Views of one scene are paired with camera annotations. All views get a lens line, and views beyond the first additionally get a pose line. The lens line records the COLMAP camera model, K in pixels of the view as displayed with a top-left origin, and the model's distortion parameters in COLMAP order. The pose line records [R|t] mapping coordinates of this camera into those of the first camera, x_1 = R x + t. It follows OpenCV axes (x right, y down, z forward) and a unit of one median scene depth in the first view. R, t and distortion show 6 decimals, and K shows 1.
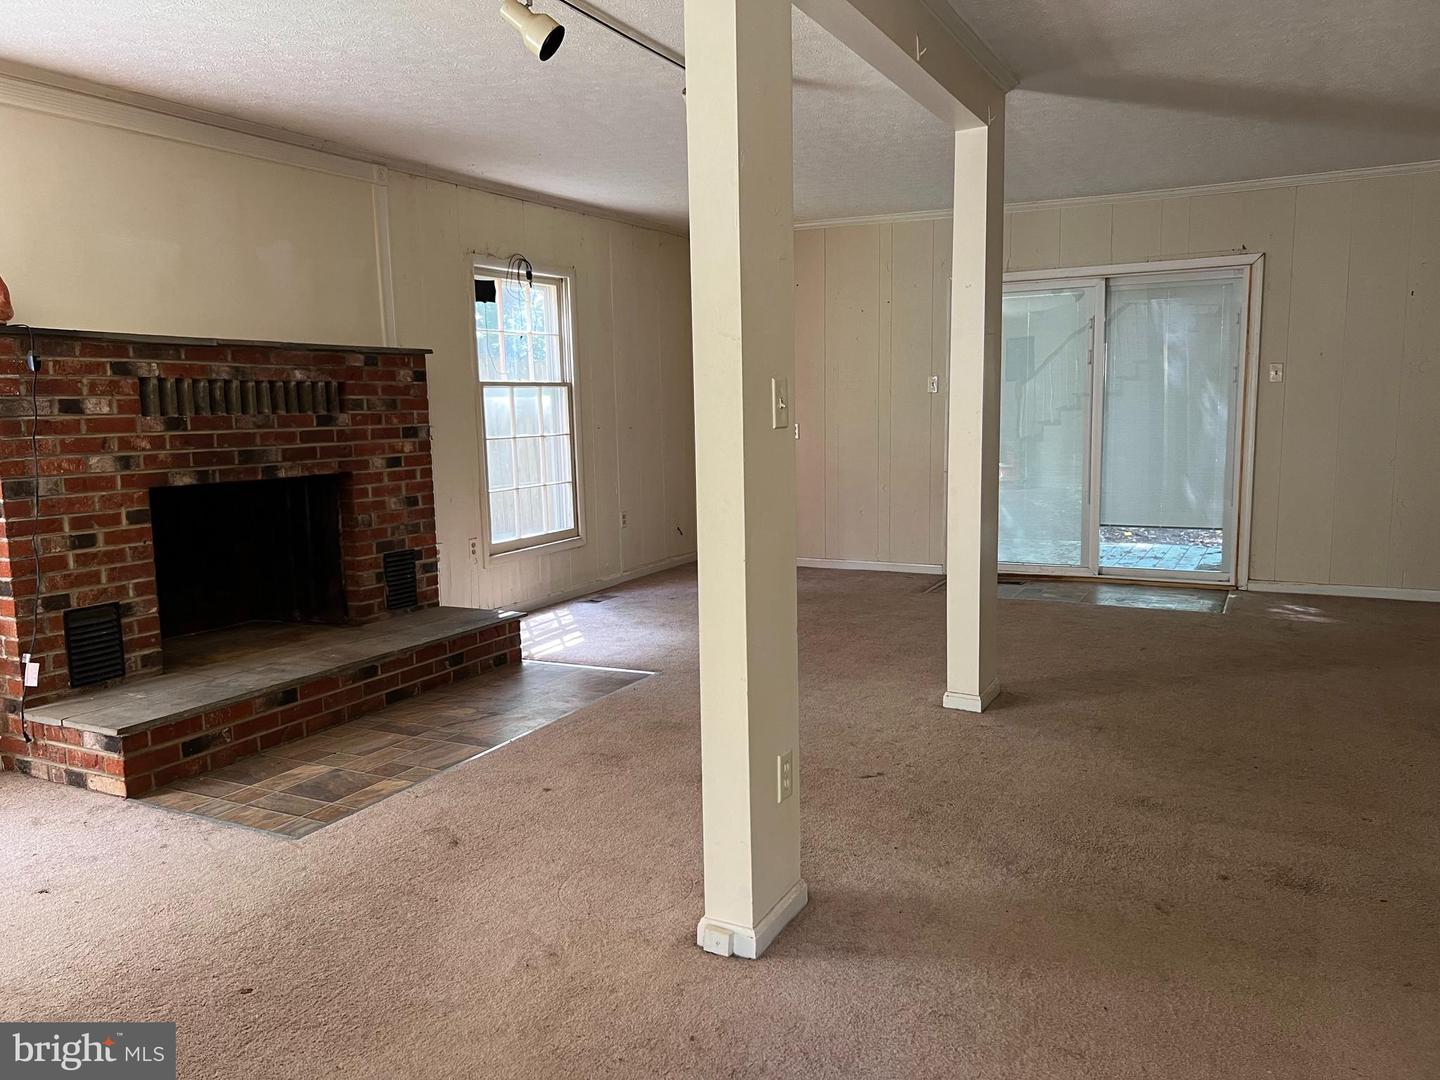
lens RADIAL K [[1090.5, 0, 723.6], [0, 1090.5, 532.3], [0, 0, 1]] dist [0.041878, -0.048927]
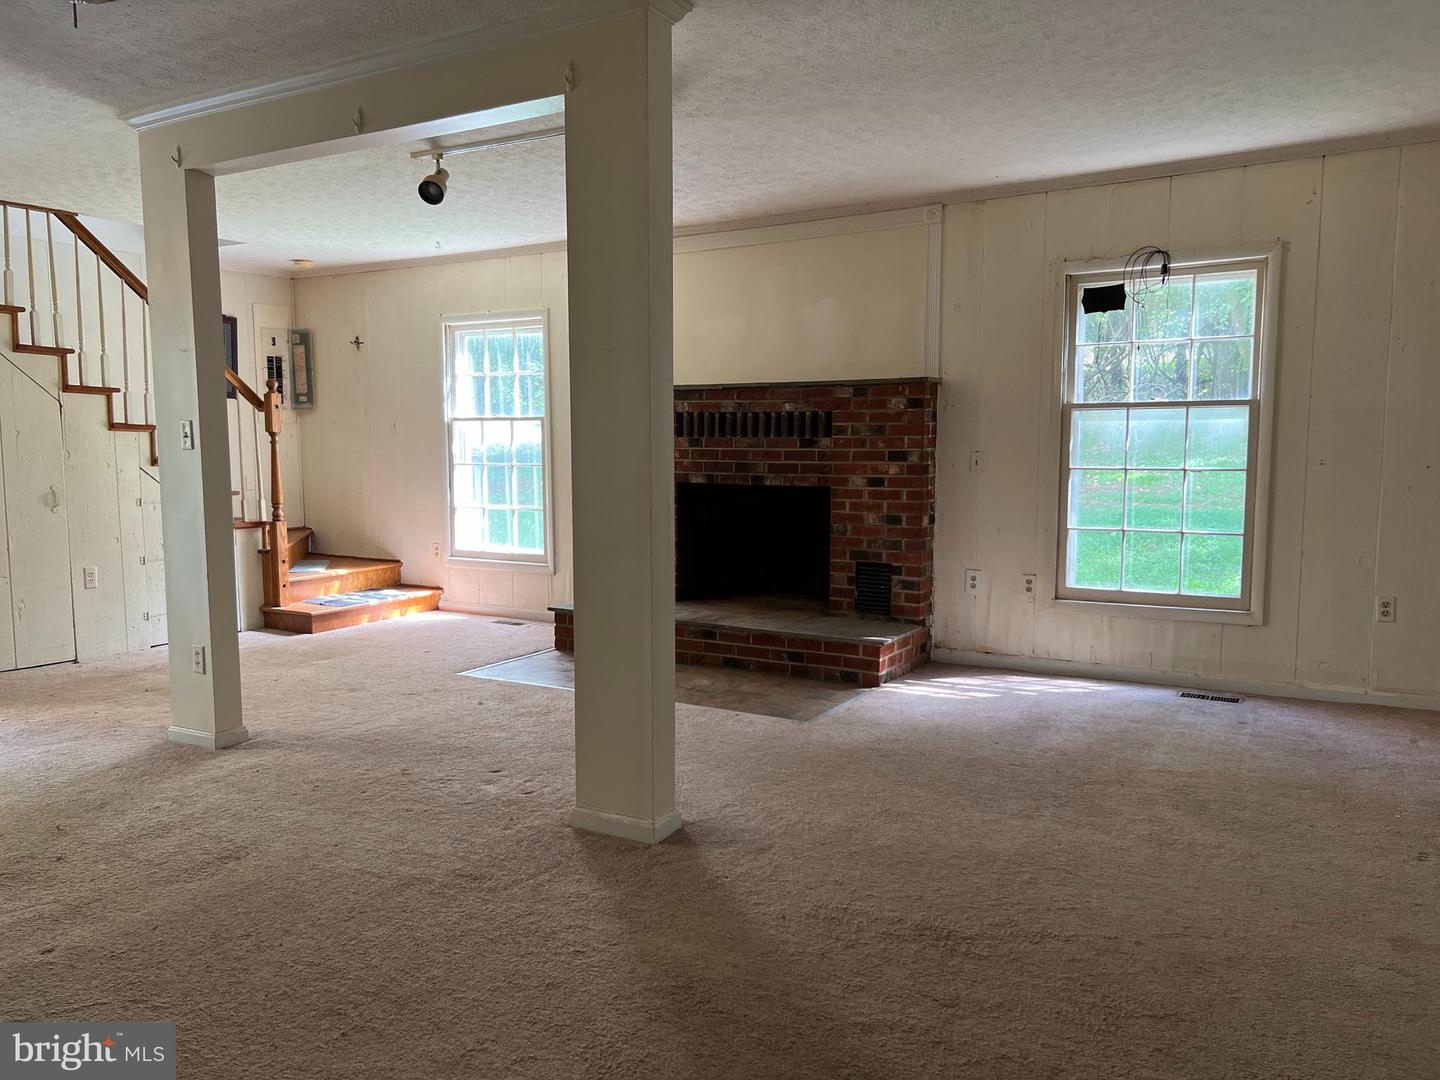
lens RADIAL K [[1090.5, 0, 722.2], [0, 1090.5, 551.6], [0, 0, 1]] dist [0.041878, -0.048927]
pose [[-0.062306, 0.124765, -0.990228, 0.827720], [-0.112831, 0.984915, 0.131196, -0.124561], [0.991659, 0.119903, -0.047289, 0.922432]]
